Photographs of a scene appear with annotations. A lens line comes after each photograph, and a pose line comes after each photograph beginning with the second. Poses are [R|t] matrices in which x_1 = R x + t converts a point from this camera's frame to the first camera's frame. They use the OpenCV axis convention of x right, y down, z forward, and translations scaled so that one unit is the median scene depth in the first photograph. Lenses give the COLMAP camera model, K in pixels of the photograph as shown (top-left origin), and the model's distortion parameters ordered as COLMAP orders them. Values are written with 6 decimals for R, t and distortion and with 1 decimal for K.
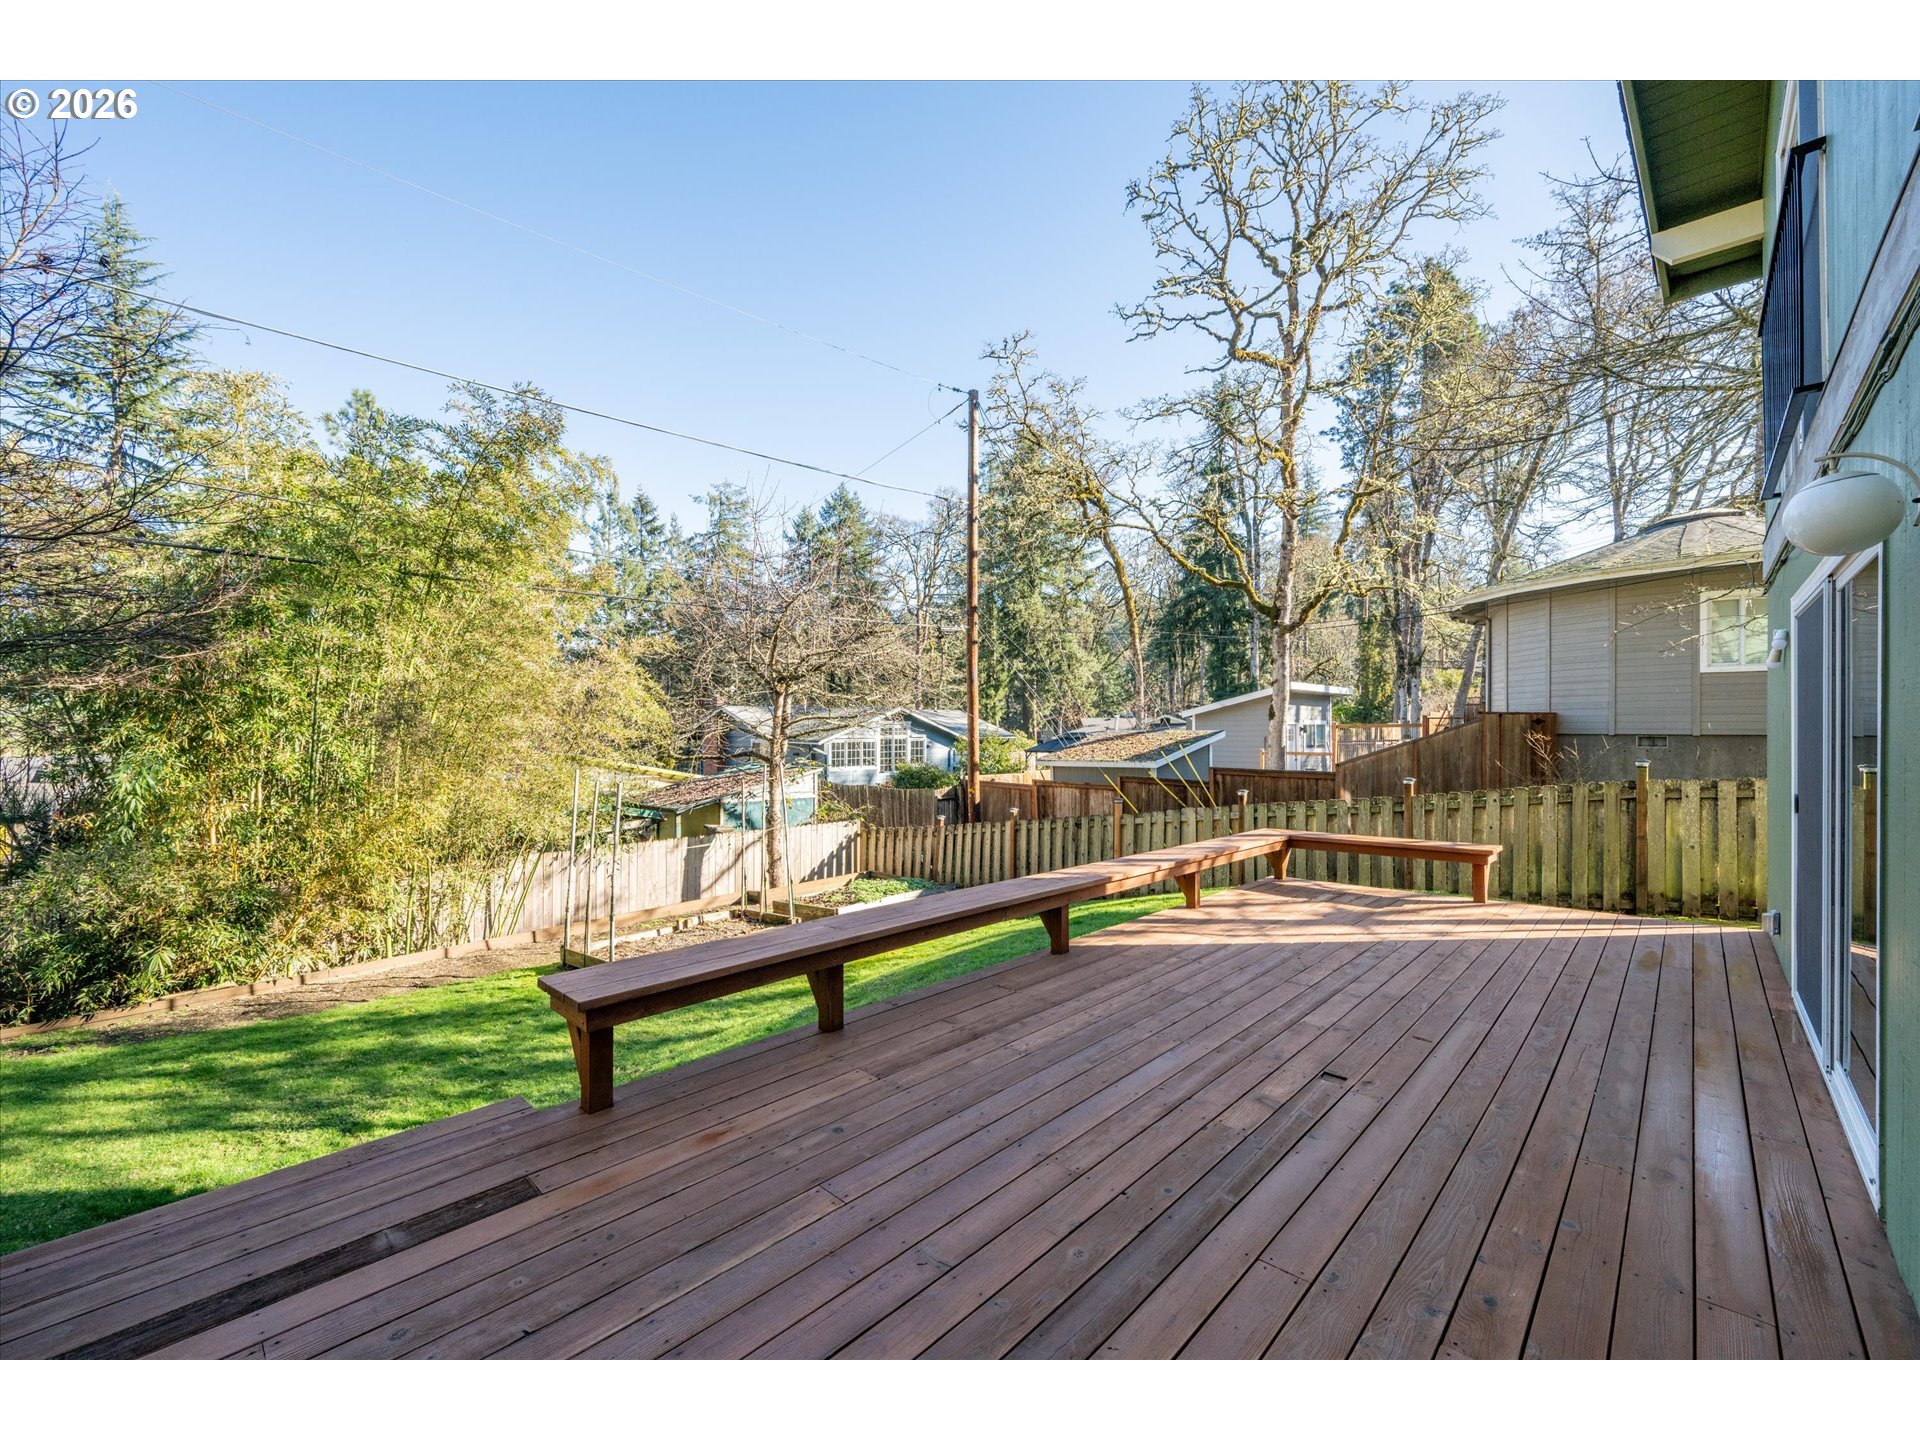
lens RADIAL K [[793.6, 0, 970.8], [0, 793.6, 730.4], [0, 0, 1]] dist [-0.001301, -0.000351]
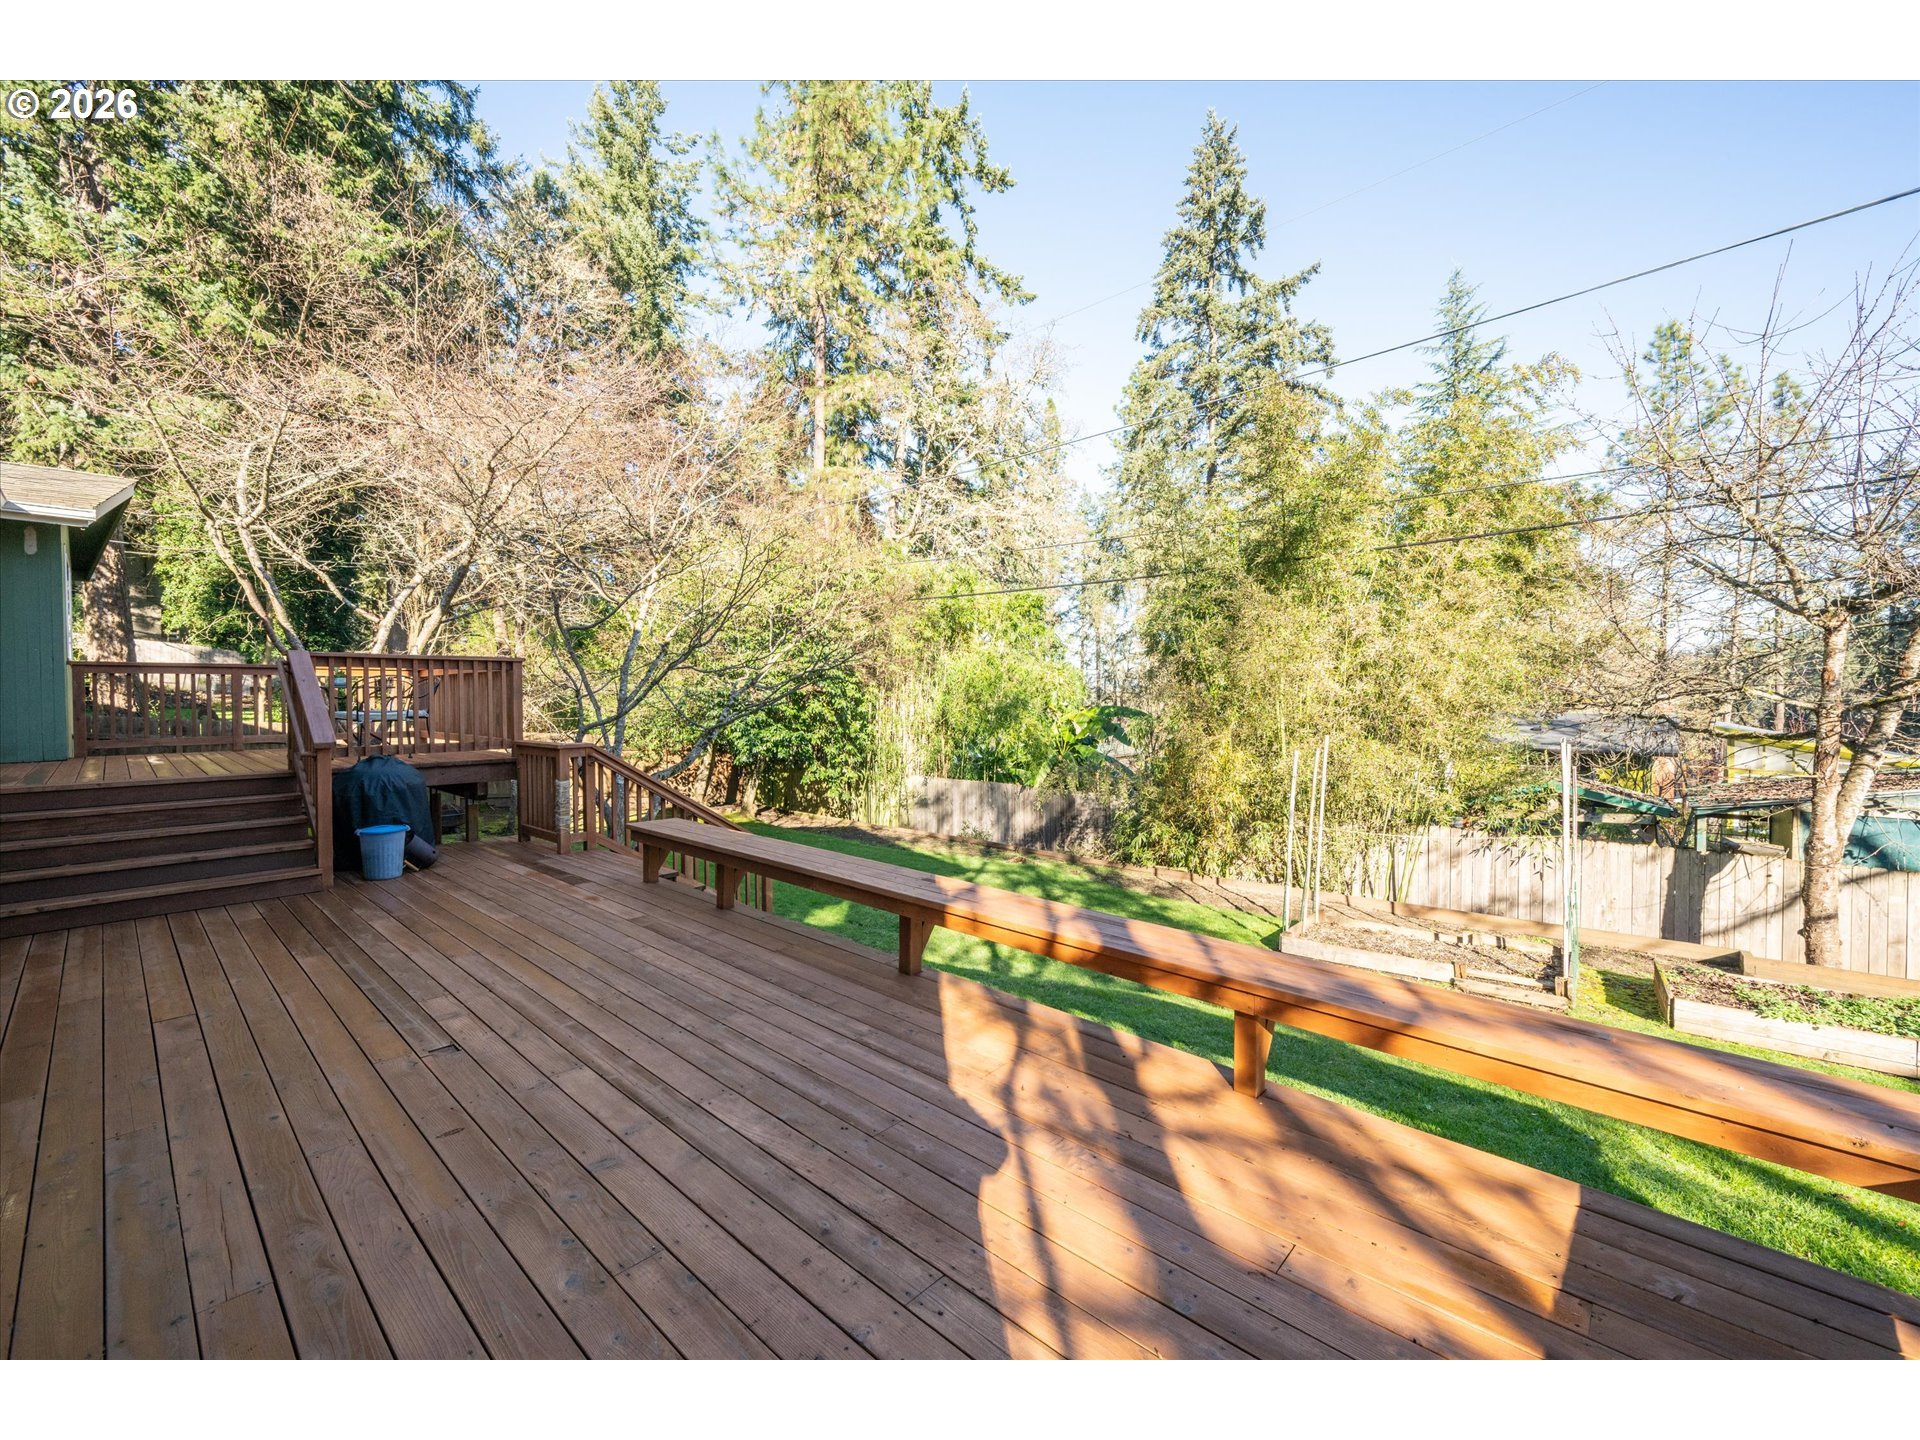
lens RADIAL K [[779.3, 0, 960.4], [0, 779.3, 696.2], [0, 0, 1]] dist [-0.000383, -0.000075]
pose [[0.004632, 0.003327, -0.999984, 0.301341], [0.003490, 0.999988, 0.003343, -0.003666], [0.999983, -0.003505, 0.004620, 0.343256]]
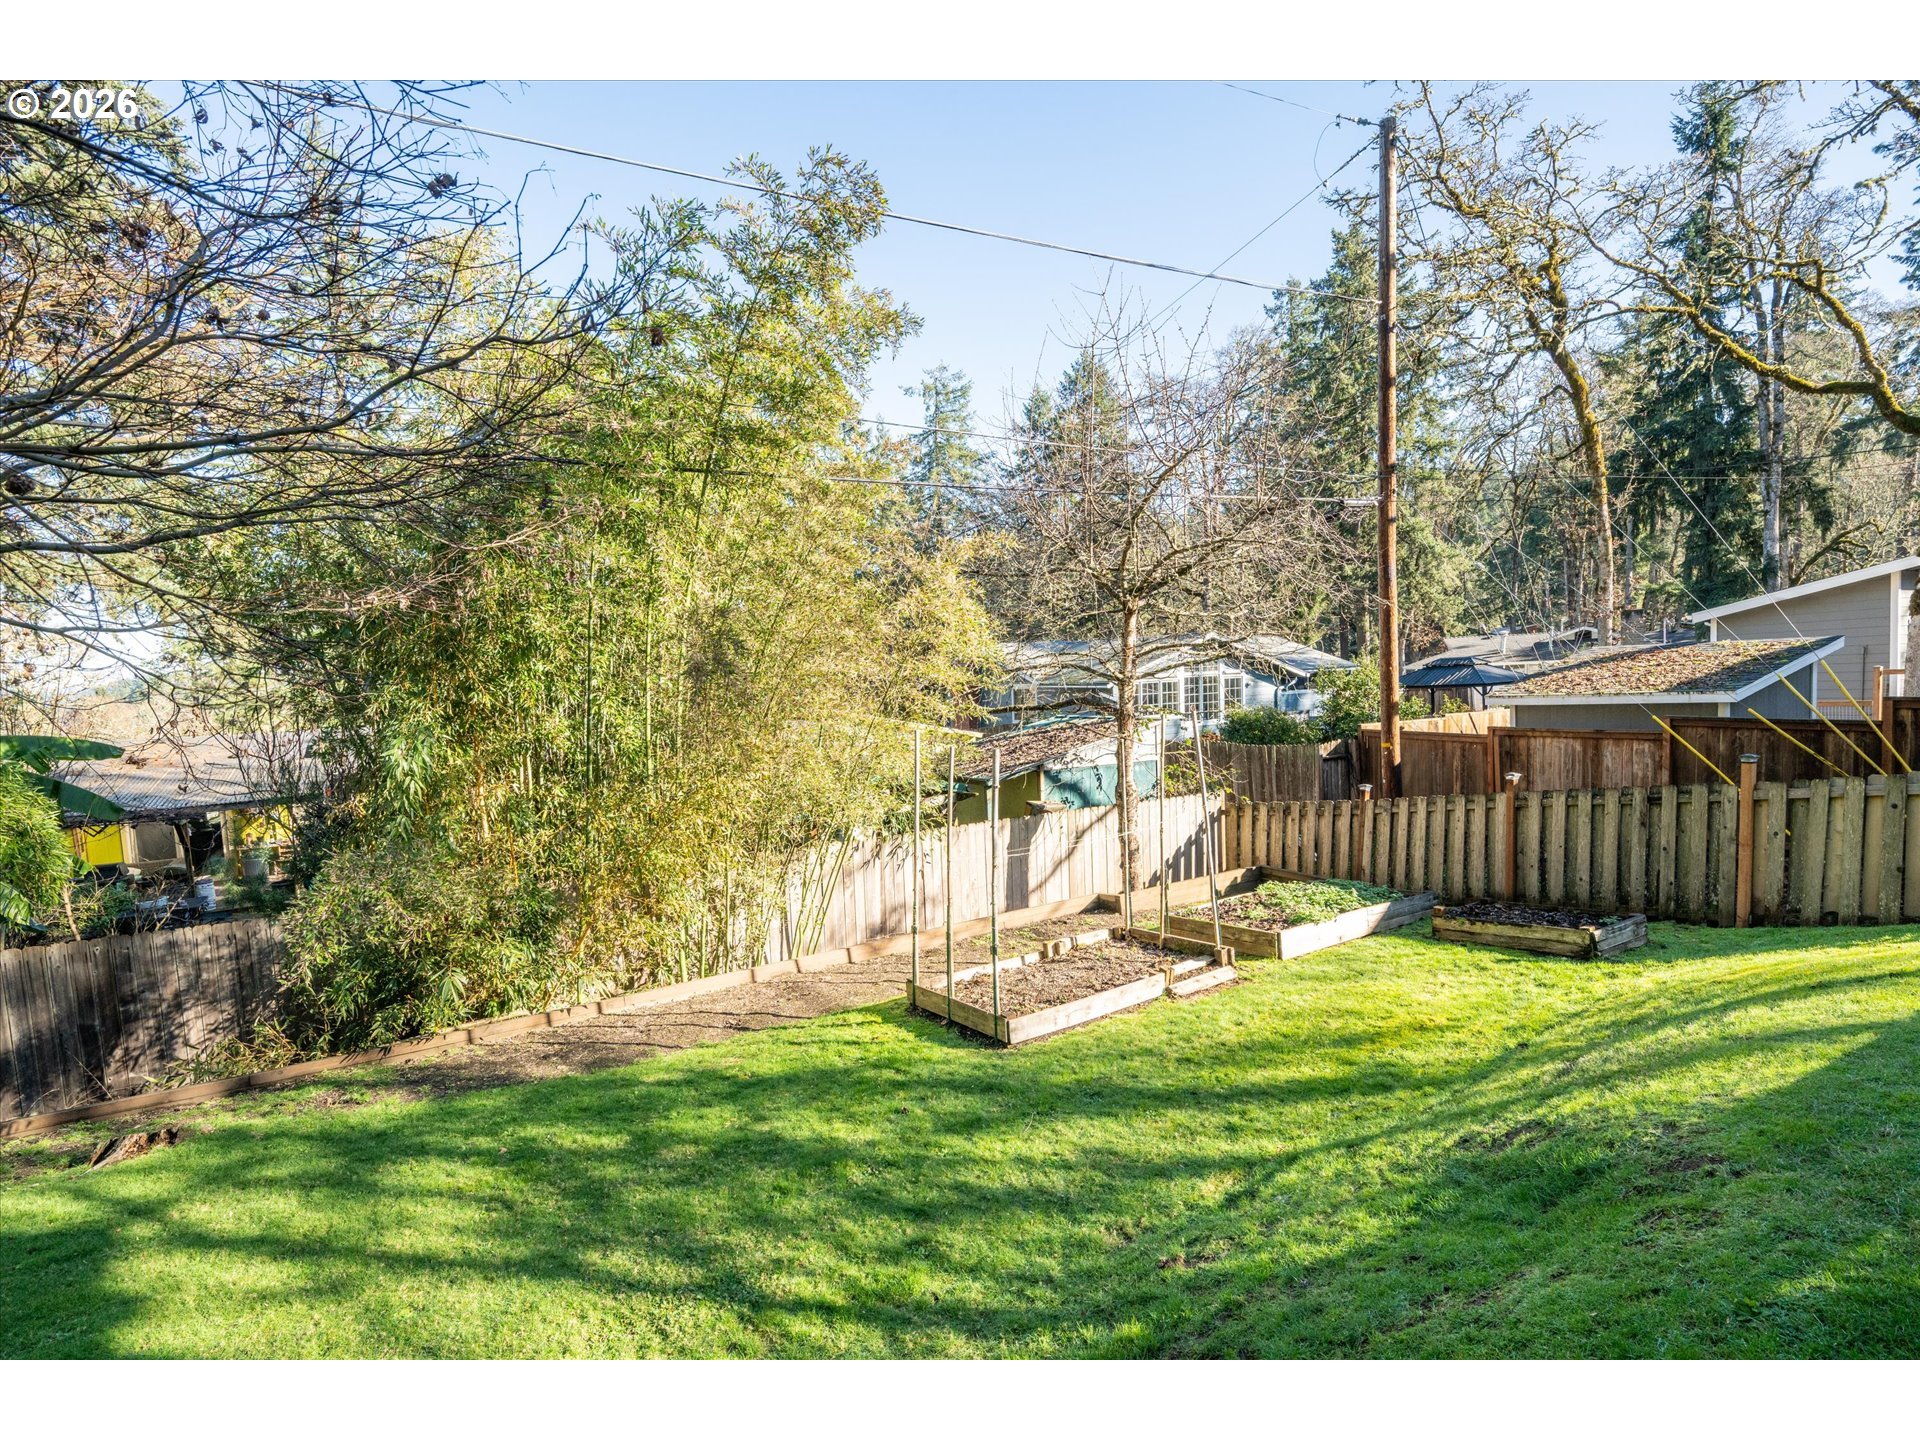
lens RADIAL K [[984.0, 0, 949.1], [0, 984.0, 759.6], [0, 0, 1]] dist [0.001605, -0.000554]
pose [[0.958074, -0.016968, -0.286017, -0.150130], [0.042376, 0.995658, 0.082879, 0.003794], [0.283369, -0.091525, 0.954634, 0.127924]]
